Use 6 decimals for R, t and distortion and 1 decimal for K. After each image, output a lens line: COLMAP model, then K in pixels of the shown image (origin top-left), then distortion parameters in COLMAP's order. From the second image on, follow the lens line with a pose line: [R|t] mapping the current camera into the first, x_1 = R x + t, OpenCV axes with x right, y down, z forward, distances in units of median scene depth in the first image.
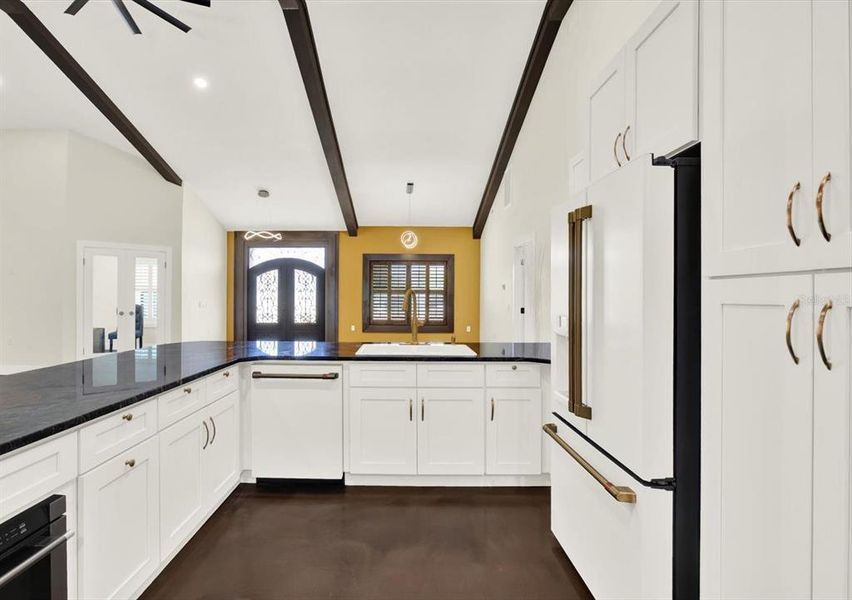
lens RADIAL K [[440.2, 0, 398.0], [0, 440.2, 291.9], [0, 0, 1]] dist [-0.002267, -0.000991]
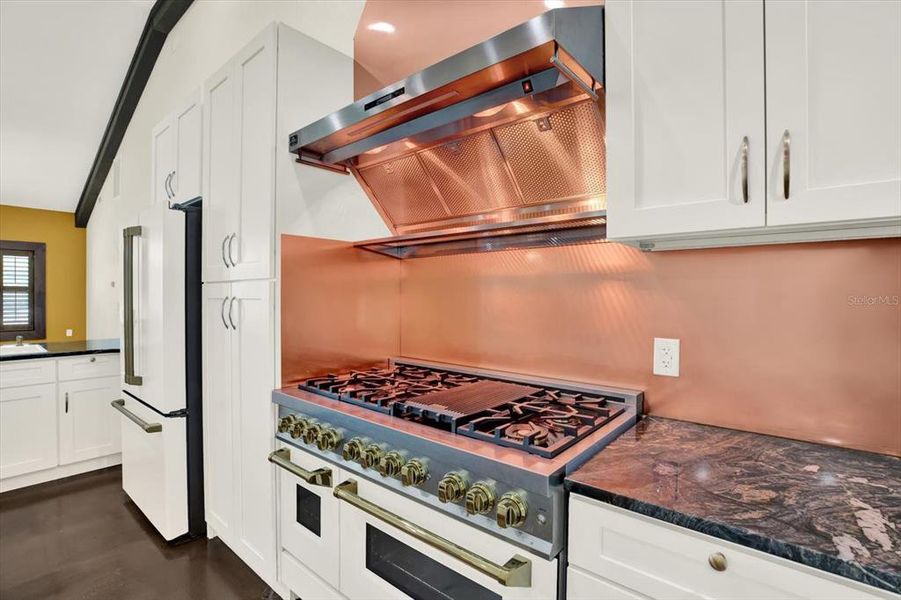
lens RADIAL K [[435.8, 0, 450.5], [0, 435.8, 300.0], [0, 0, 1]] dist [-0.008907, 0.000078]
pose [[0.652639, -0.007279, 0.757634, 0.022995], [-0.009134, 0.999806, 0.017474, -0.001300], [-0.757614, -0.018324, 0.652446, -0.255121]]
